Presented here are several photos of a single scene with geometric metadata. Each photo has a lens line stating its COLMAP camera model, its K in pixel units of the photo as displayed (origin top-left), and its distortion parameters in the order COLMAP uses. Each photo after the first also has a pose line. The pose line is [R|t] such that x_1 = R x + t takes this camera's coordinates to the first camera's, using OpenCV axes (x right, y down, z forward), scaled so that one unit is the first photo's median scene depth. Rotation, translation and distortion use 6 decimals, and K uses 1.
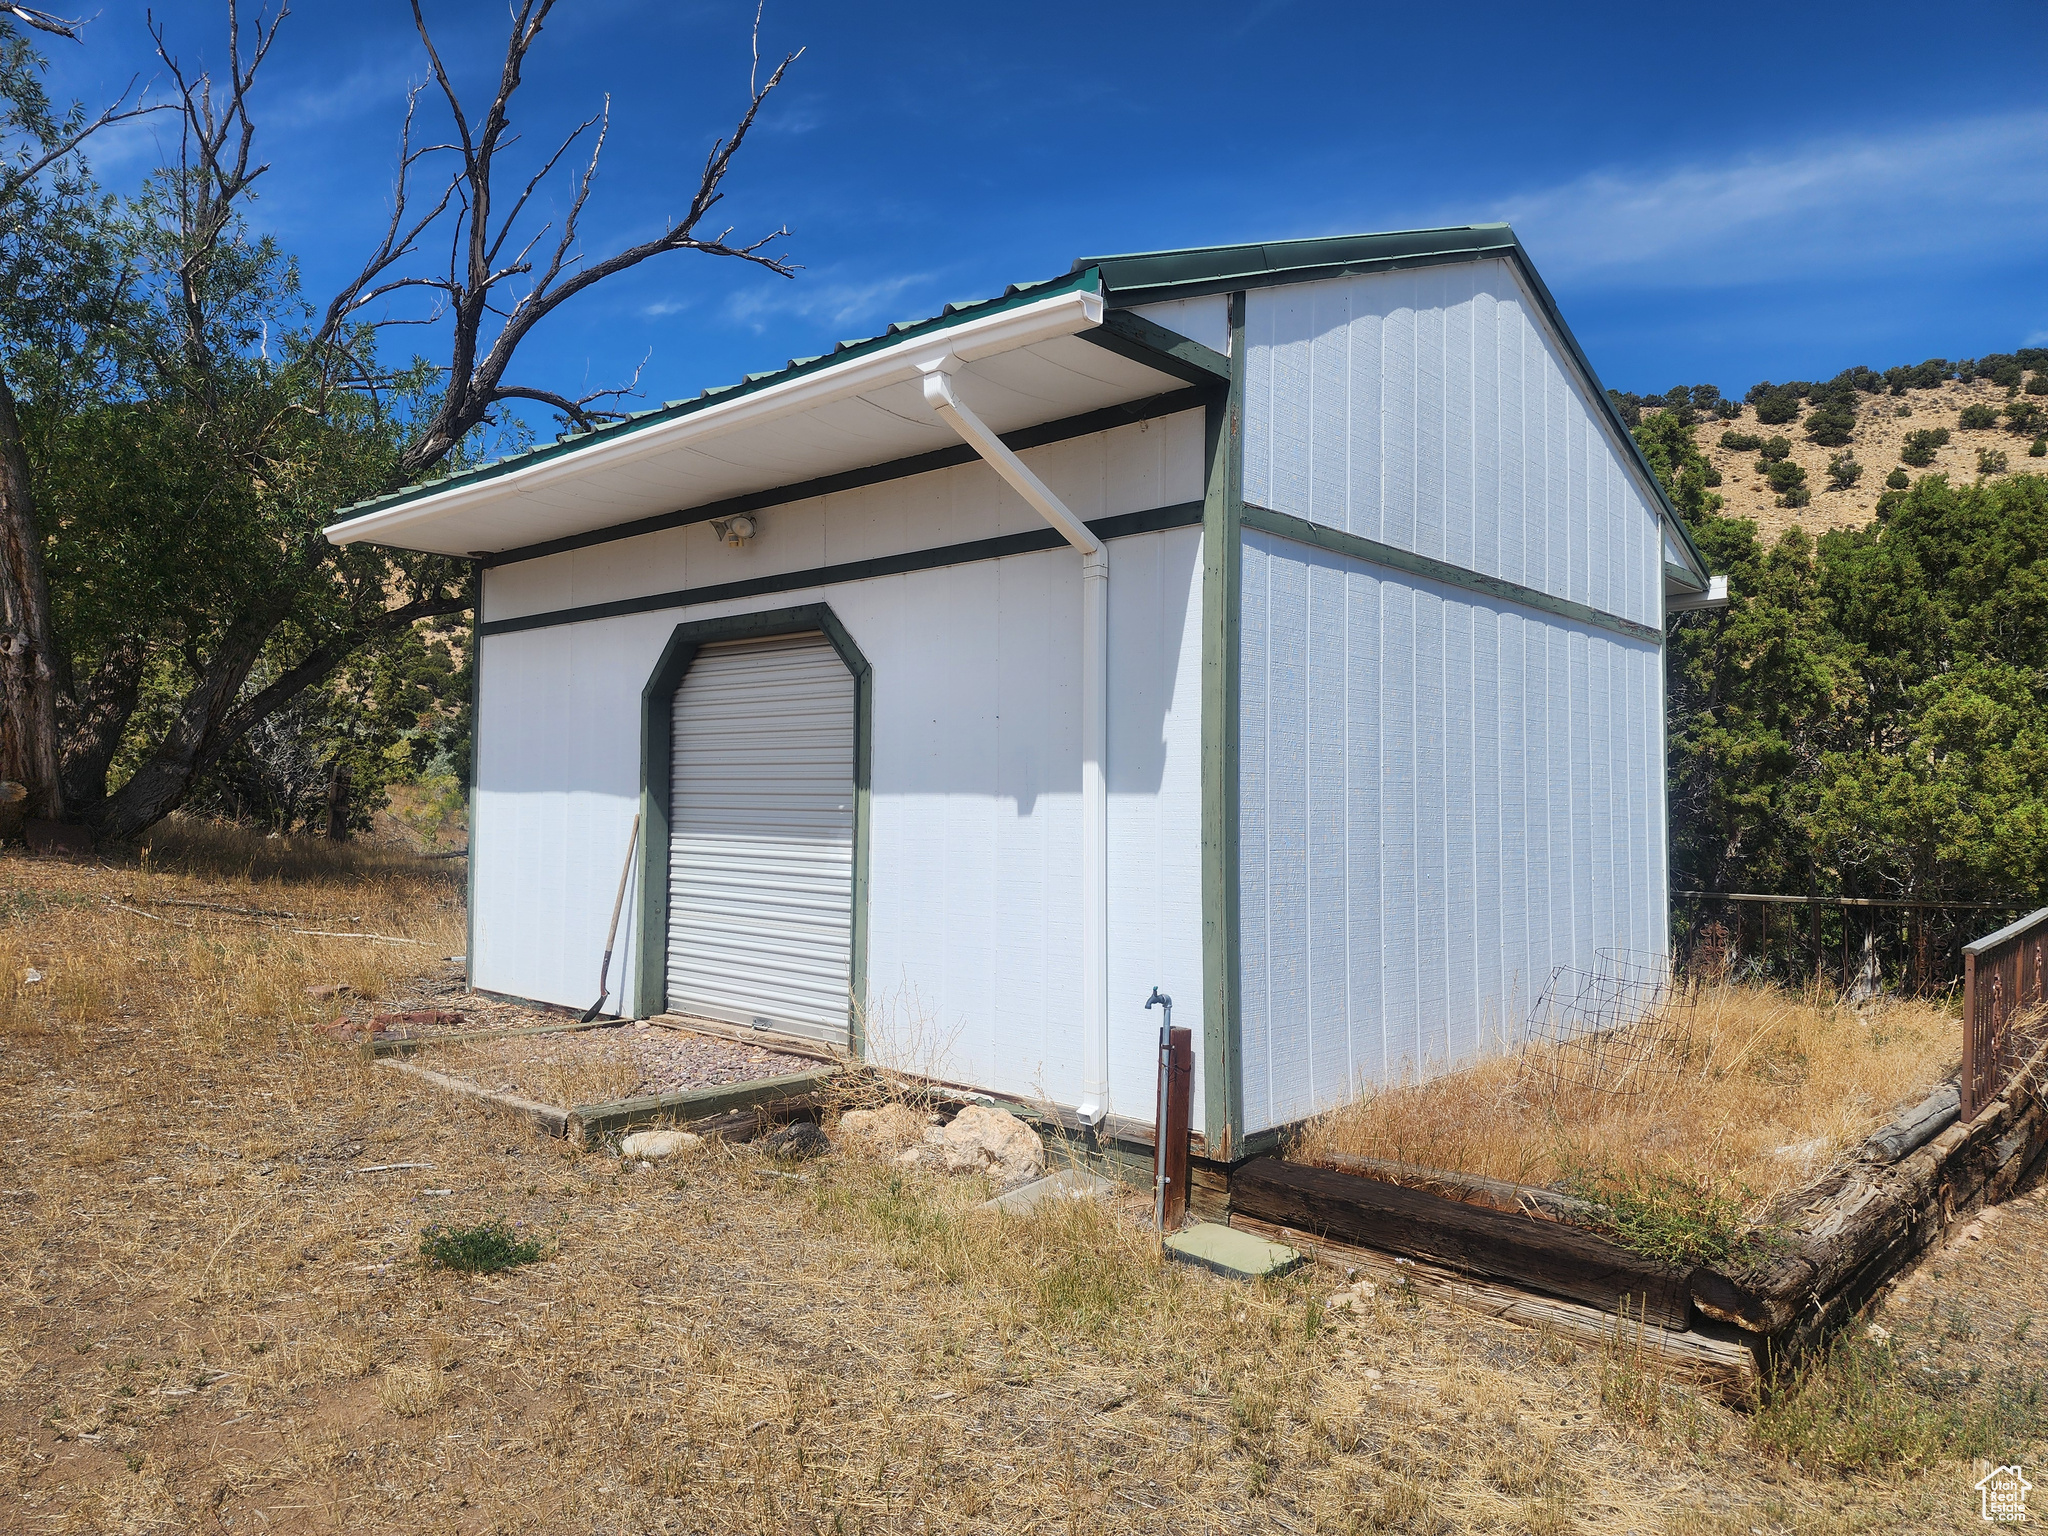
lens RADIAL K [[1353.7, 0, 1005.6], [0, 1353.7, 768.4], [0, 0, 1]] dist [0.094681, -0.087650]
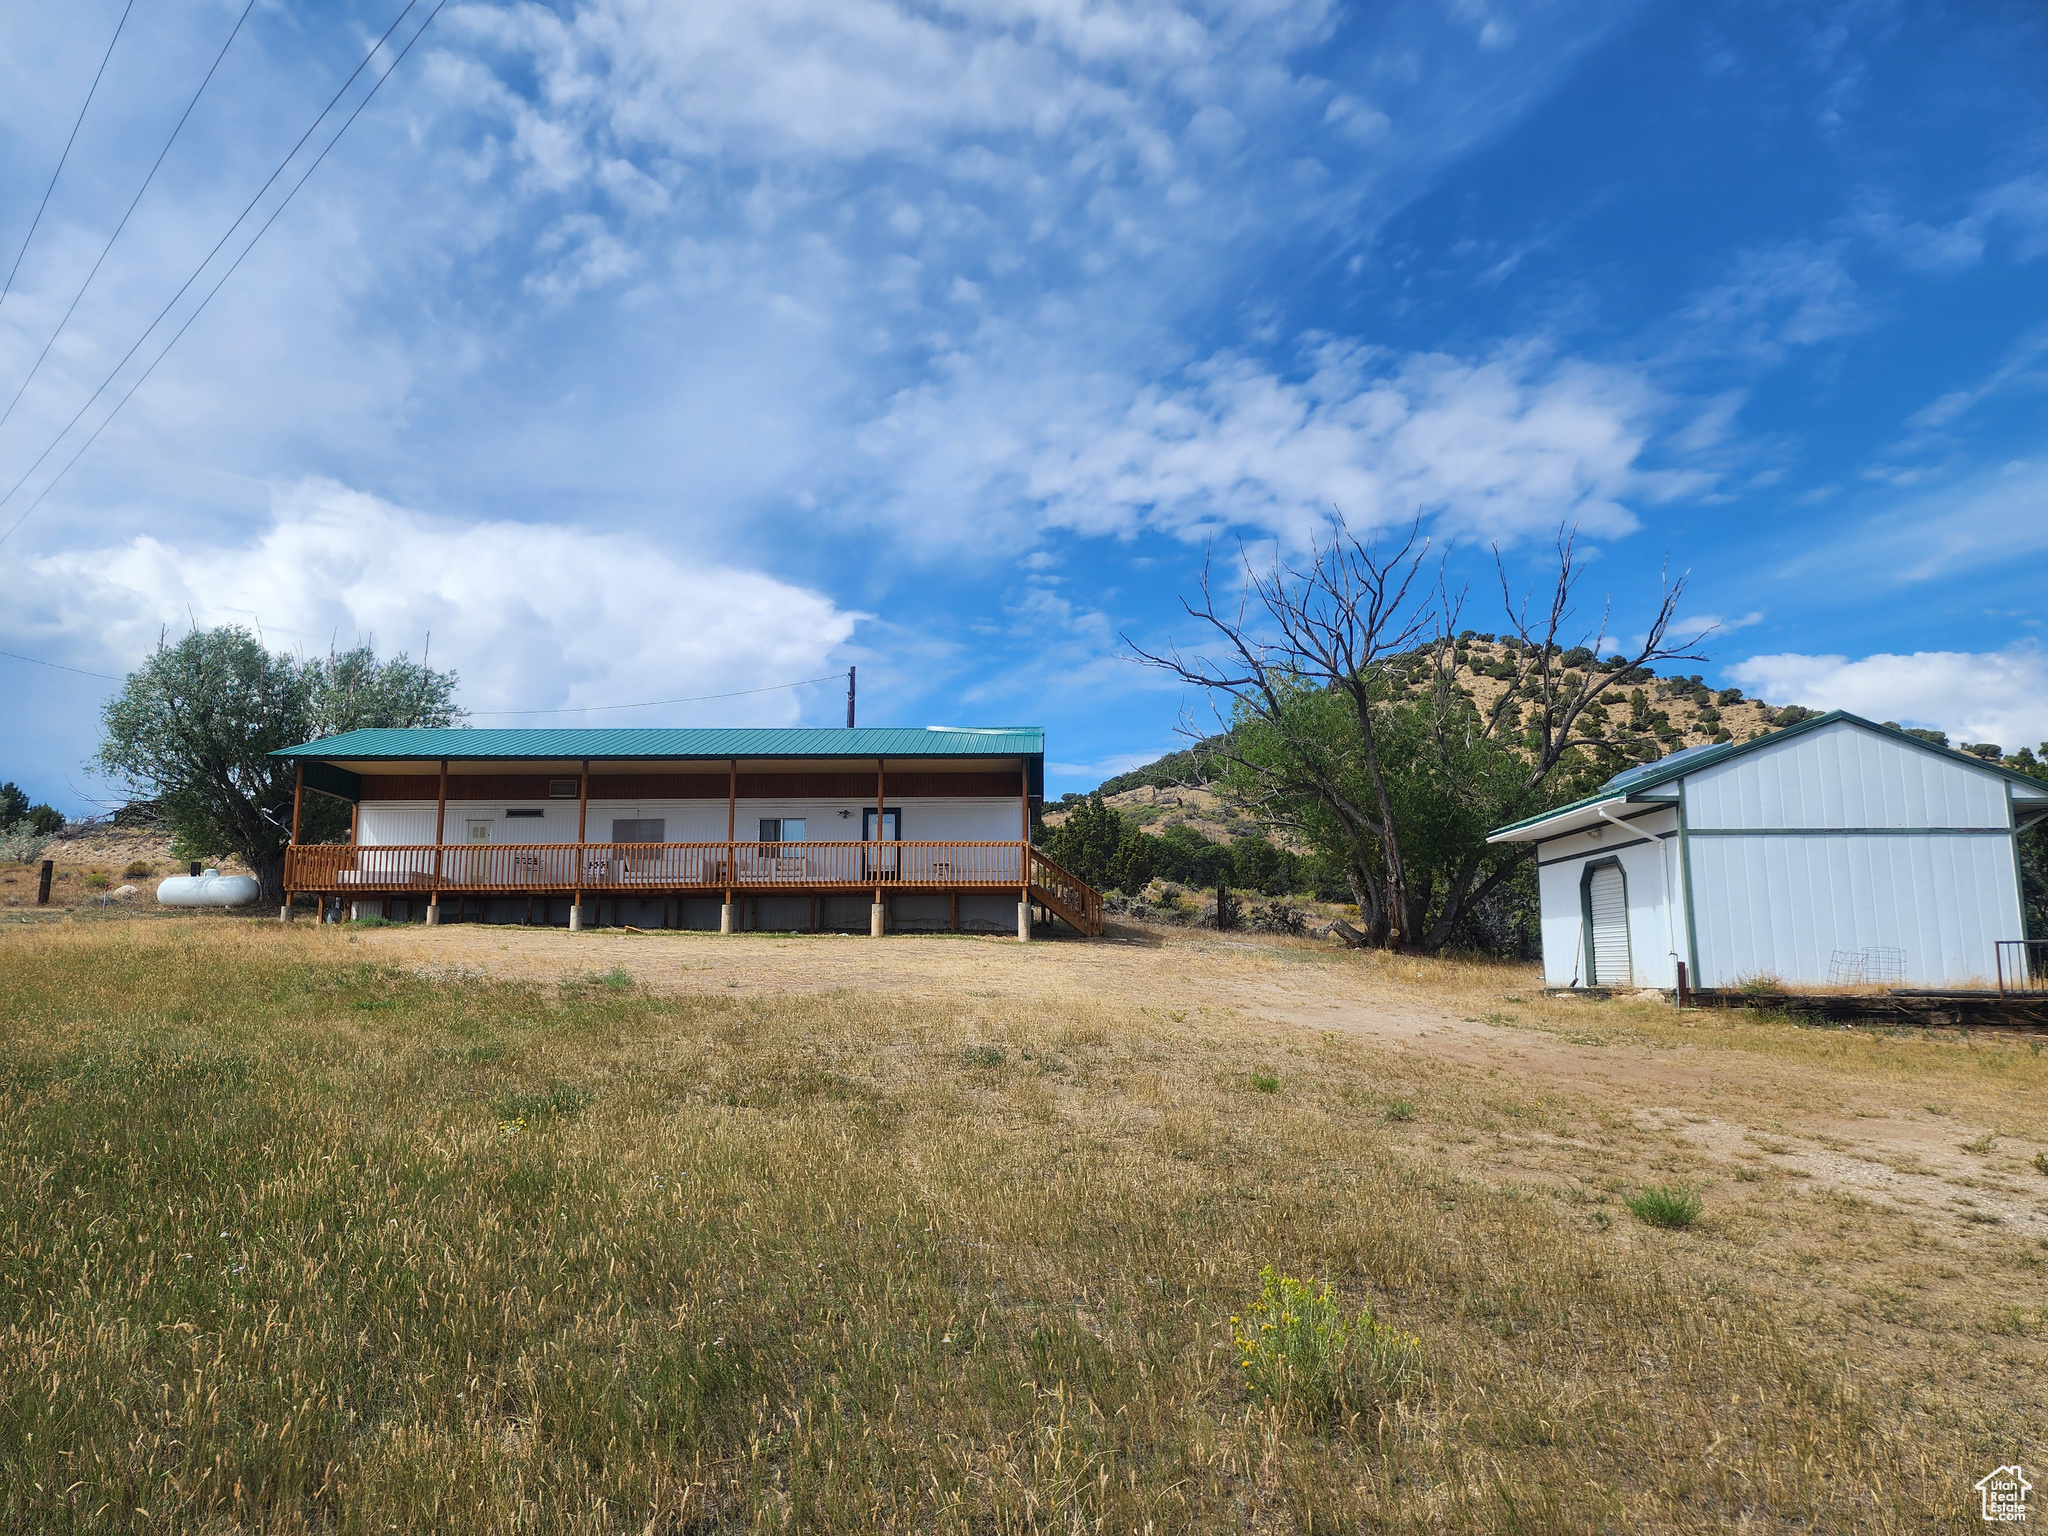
lens RADIAL K [[1353.7, 0, 1005.6], [0, 1353.7, 768.4], [0, 0, 1]] dist [0.094681, -0.087650]
pose [[0.664003, -0.132947, -0.735816, 0.065380], [0.036733, 0.988678, -0.145486, 0.005051], [0.746827, 0.069575, 0.661369, -0.112875]]
